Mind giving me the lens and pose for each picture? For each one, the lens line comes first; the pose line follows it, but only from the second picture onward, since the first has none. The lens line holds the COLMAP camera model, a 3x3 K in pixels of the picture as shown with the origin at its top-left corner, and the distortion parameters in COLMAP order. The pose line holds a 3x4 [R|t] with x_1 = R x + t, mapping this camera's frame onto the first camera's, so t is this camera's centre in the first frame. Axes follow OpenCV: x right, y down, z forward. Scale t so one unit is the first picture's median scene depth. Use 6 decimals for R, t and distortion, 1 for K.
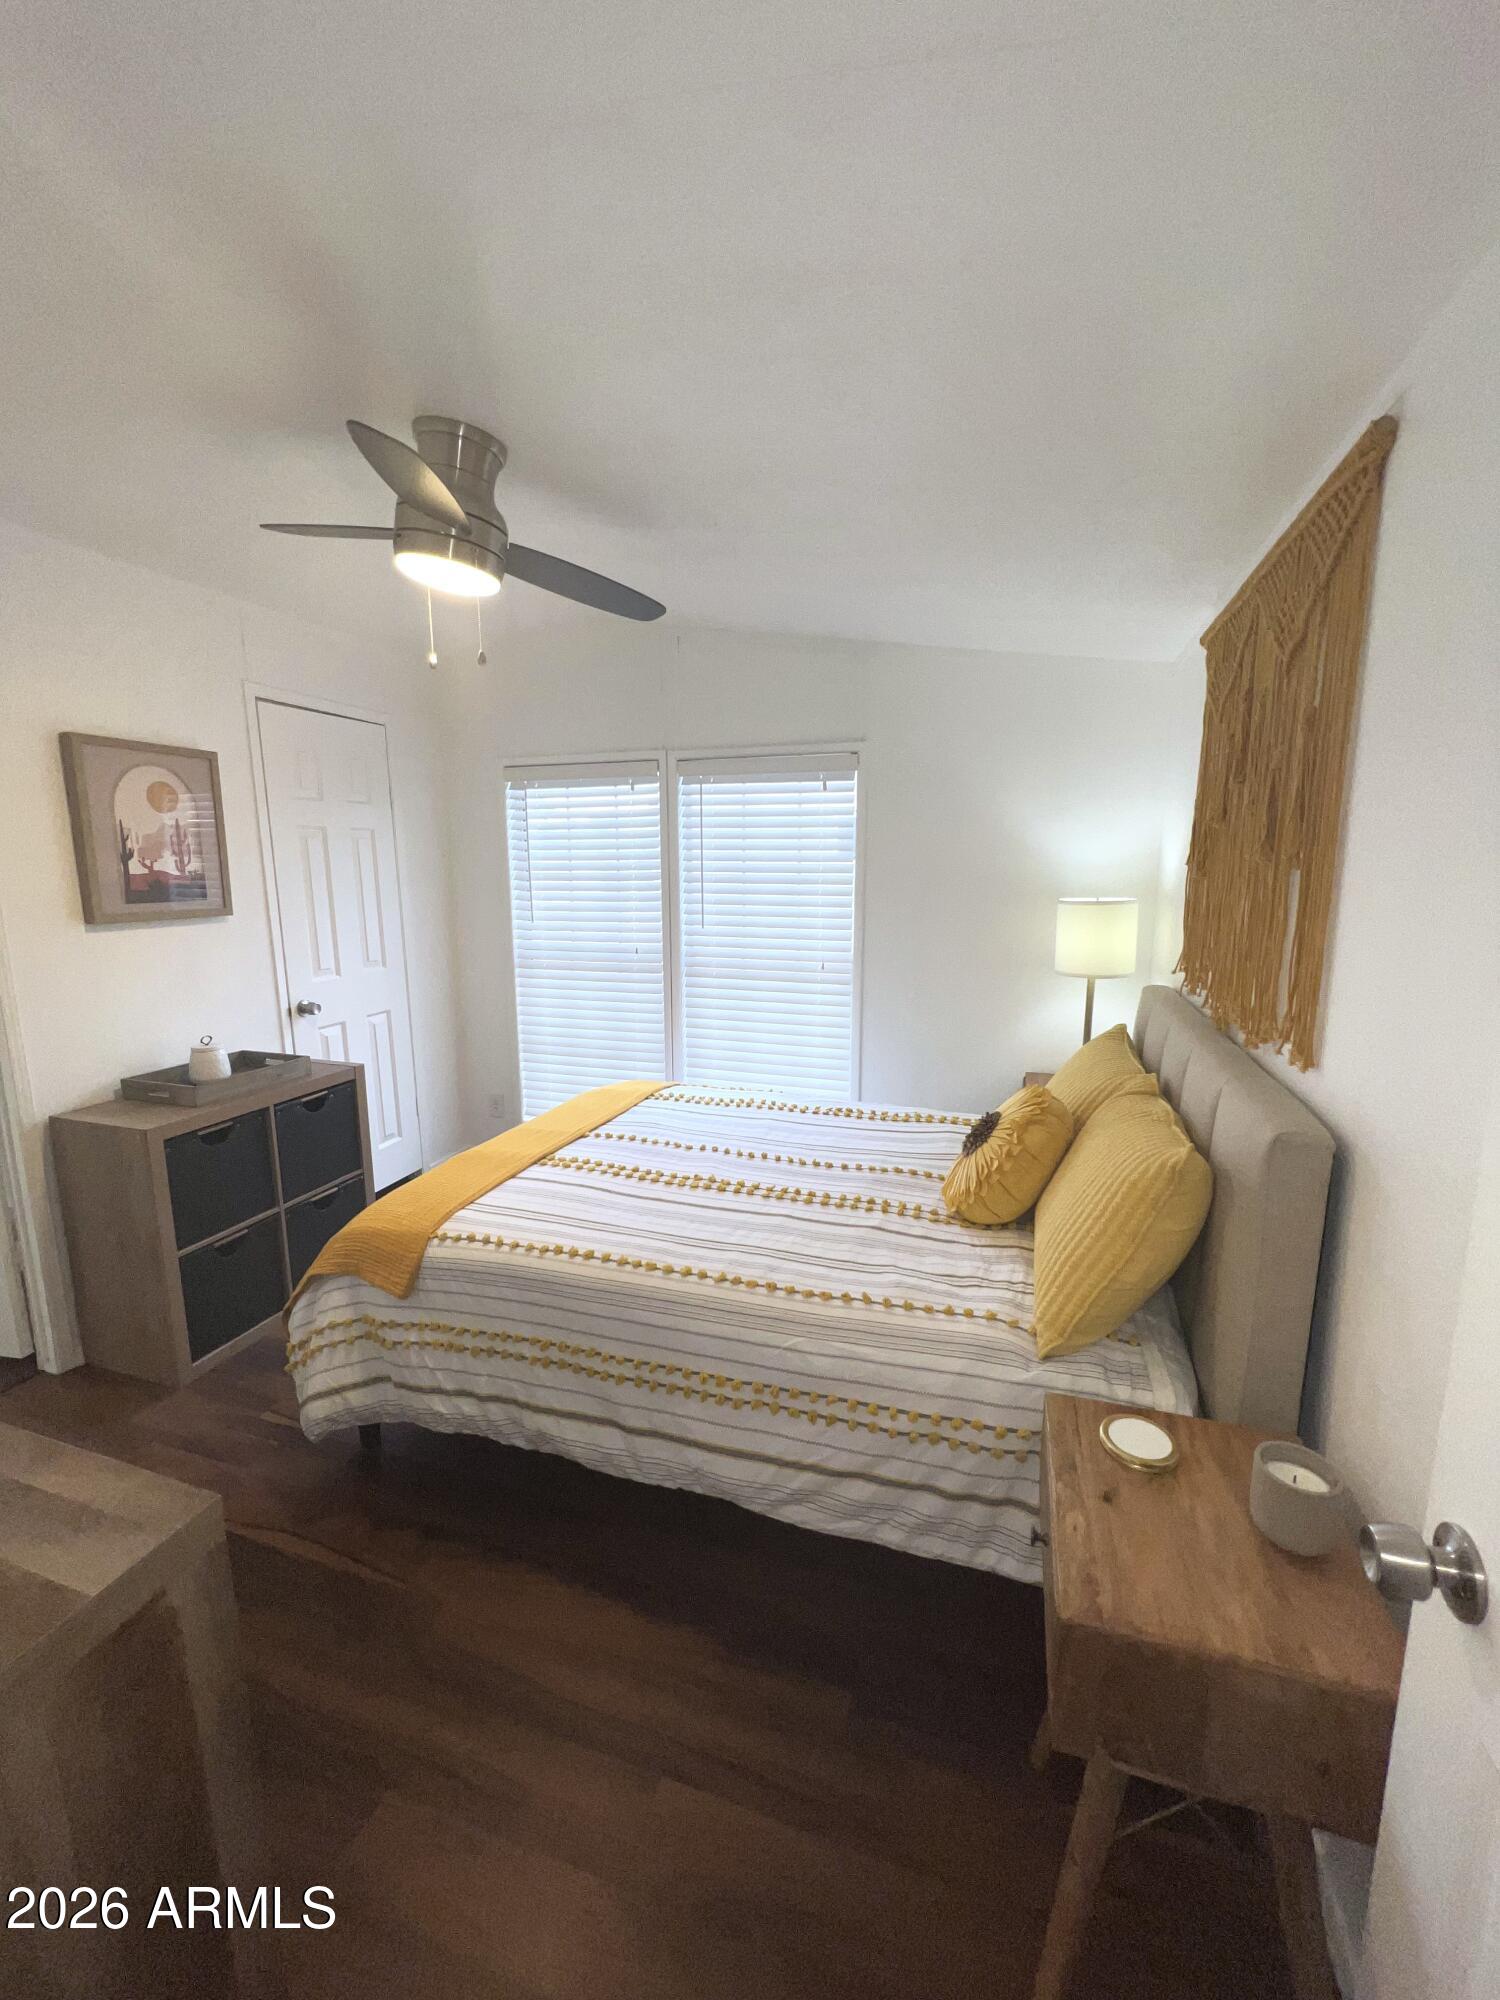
lens RADIAL K [[800.9, 0, 756.6], [0, 800.9, 994.1], [0, 0, 1]] dist [-0.000322, 0.000493]
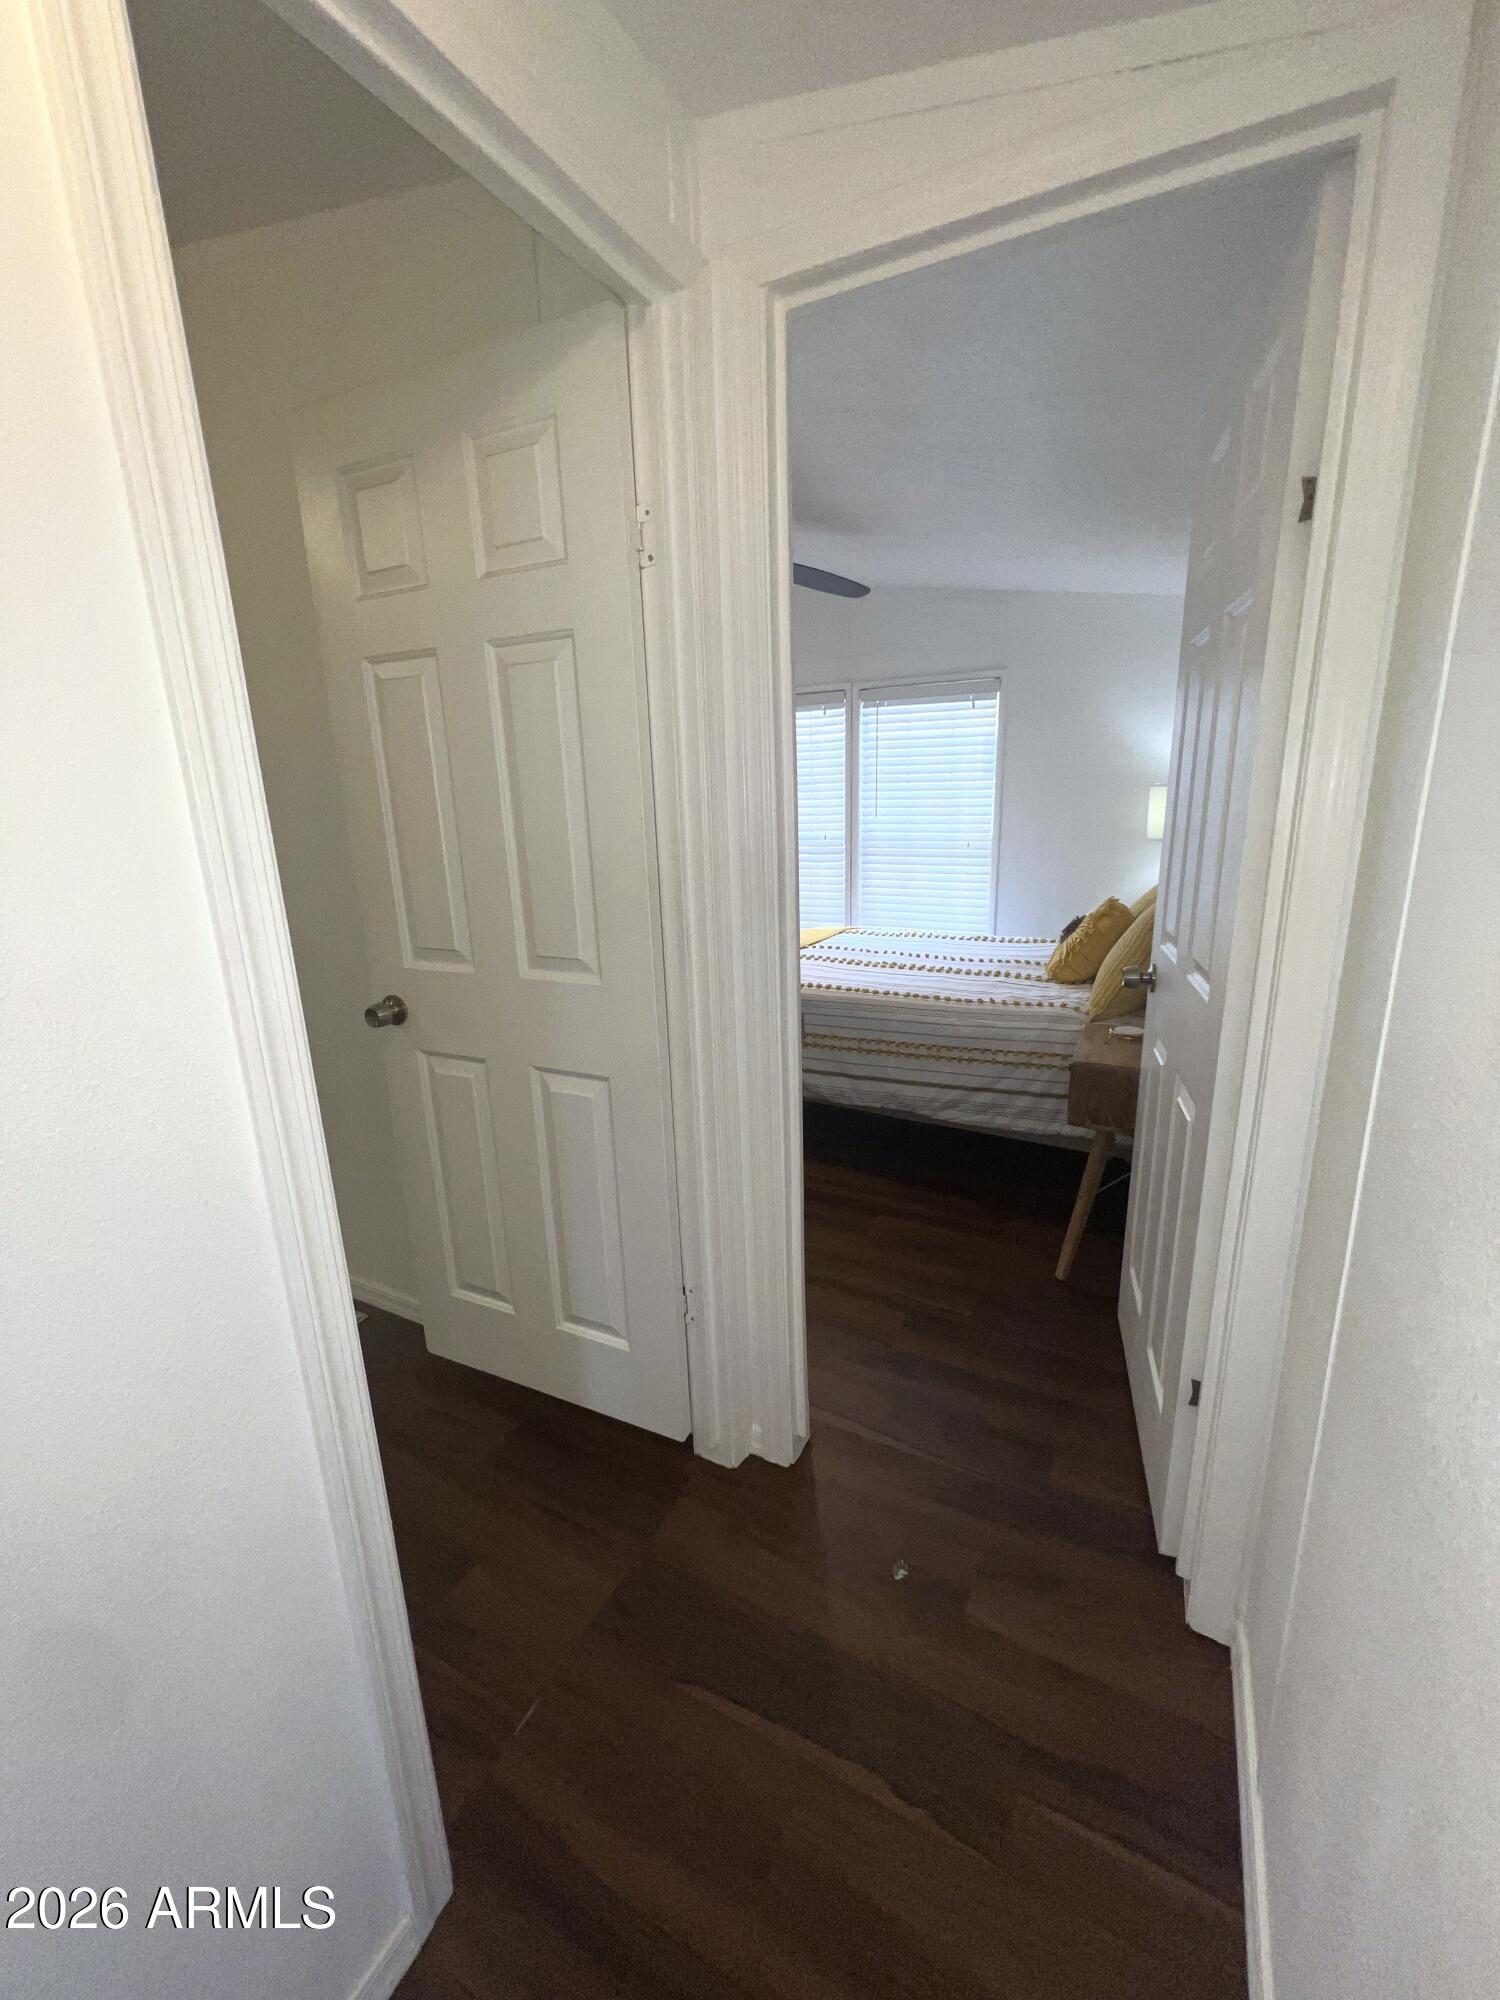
lens RADIAL K [[800.9, 0, 756.6], [0, 800.9, 994.1], [0, 0, 1]] dist [-0.000322, 0.000493]
pose [[0.986004, 0.017831, -0.165768, -0.055782], [-0.003690, 0.996355, 0.085229, 0.144805], [0.166683, -0.083424, 0.982475, -0.551670]]
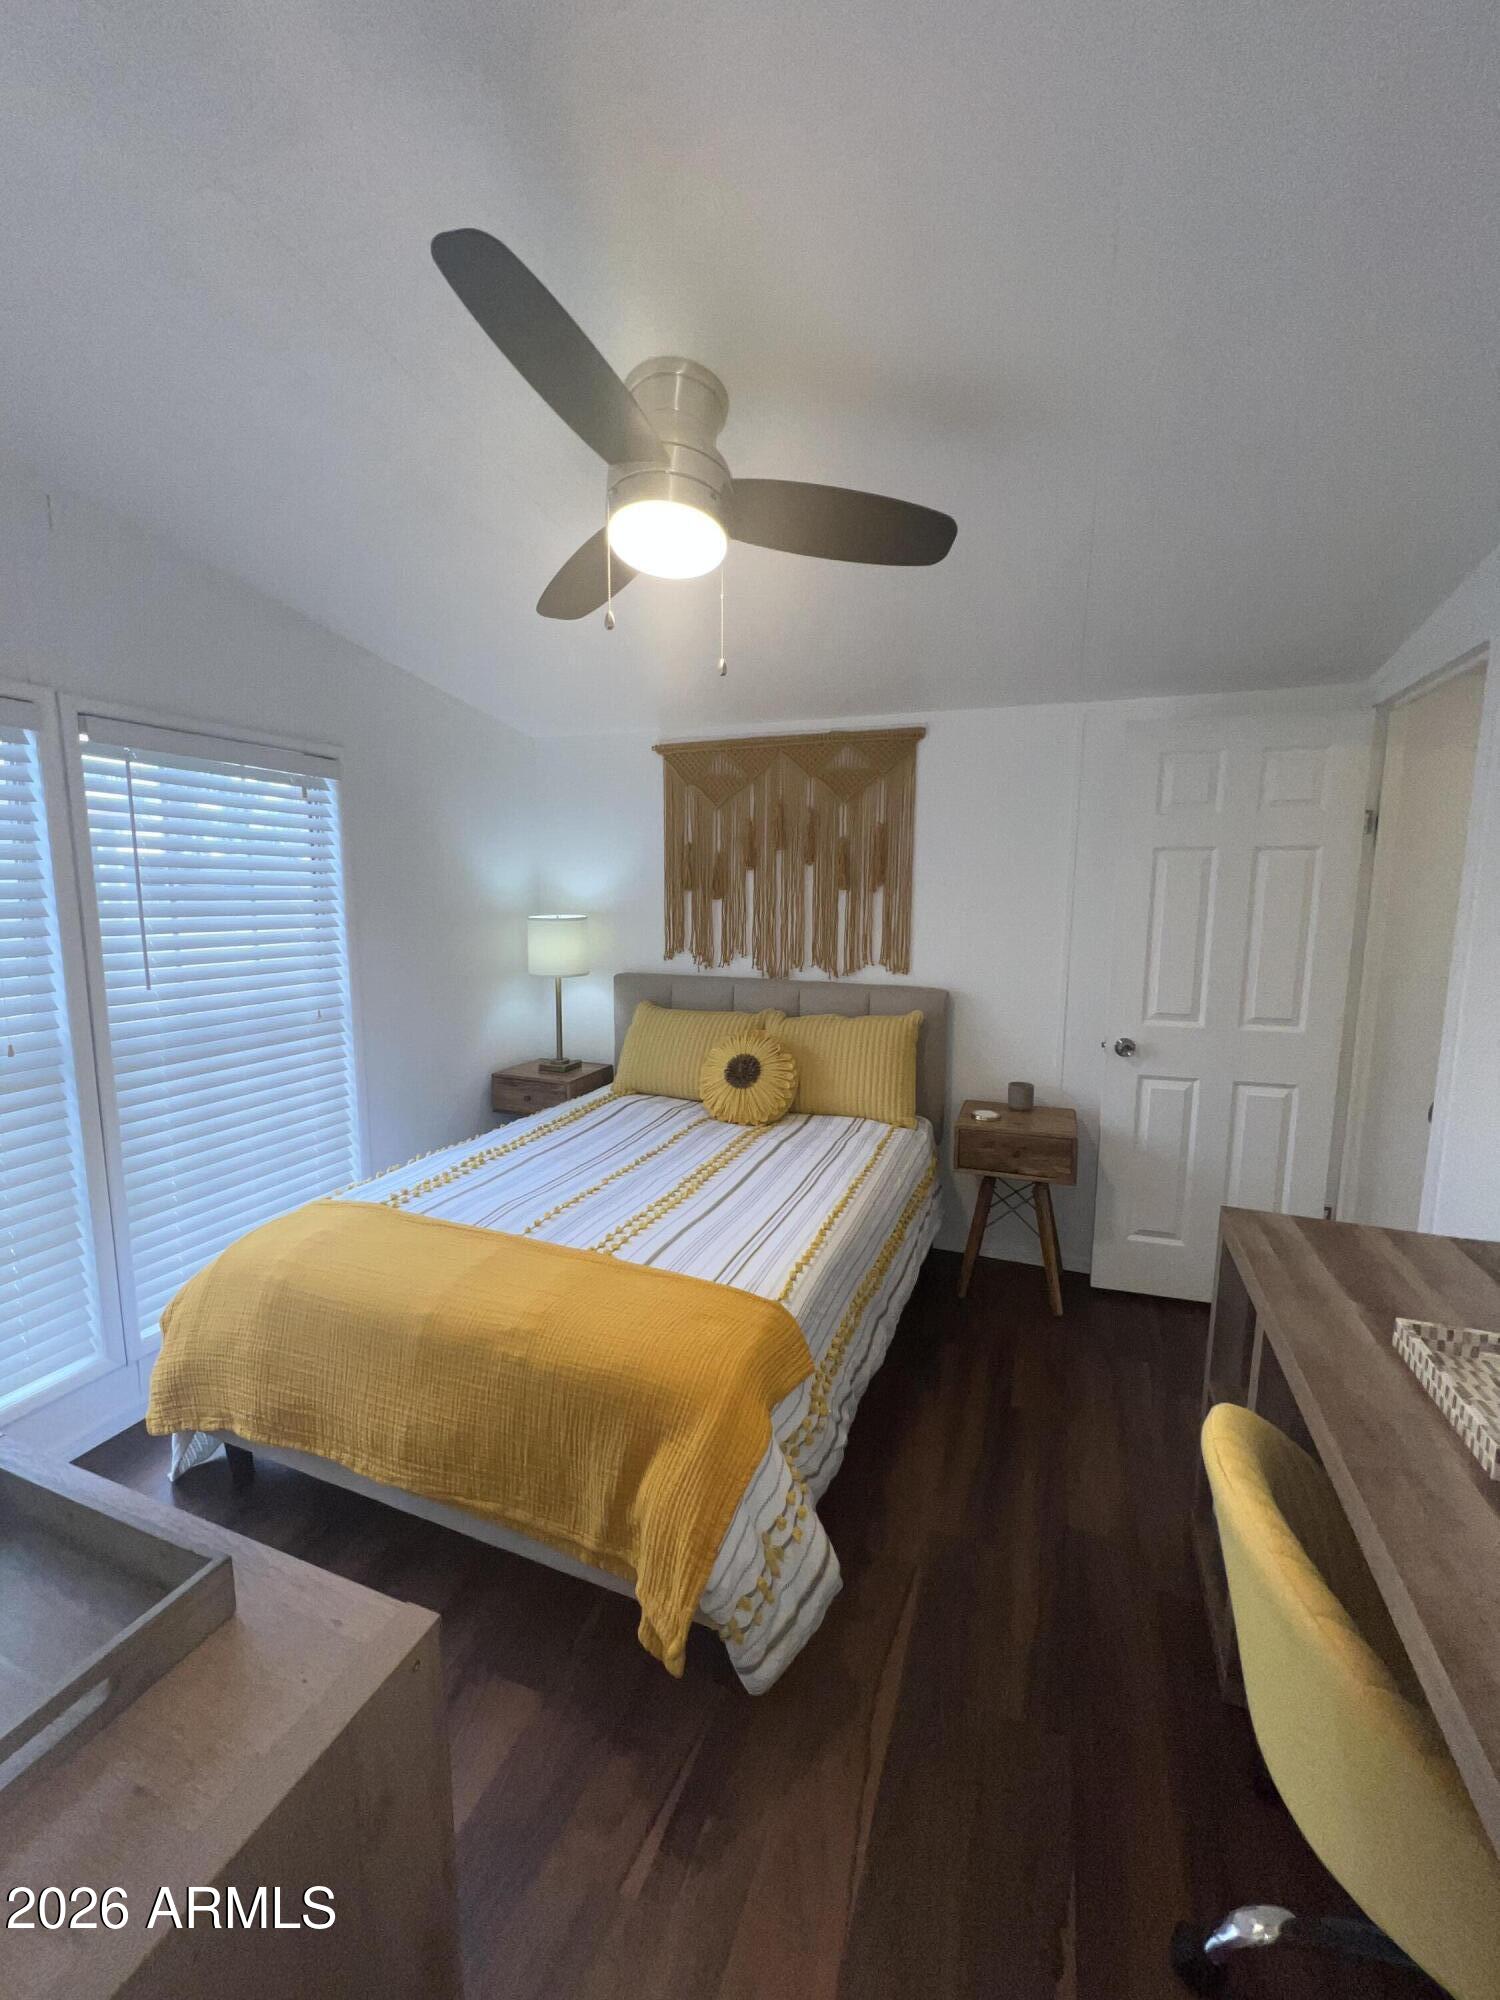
lens RADIAL K [[800.9, 0, 756.6], [0, 800.9, 994.1], [0, 0, 1]] dist [-0.000322, 0.000493]
pose [[0.050648, -0.128692, 0.990390, -0.996184], [0.157081, 0.980347, 0.119354, -0.117475], [-0.986286, 0.149526, 0.069868, 0.726802]]
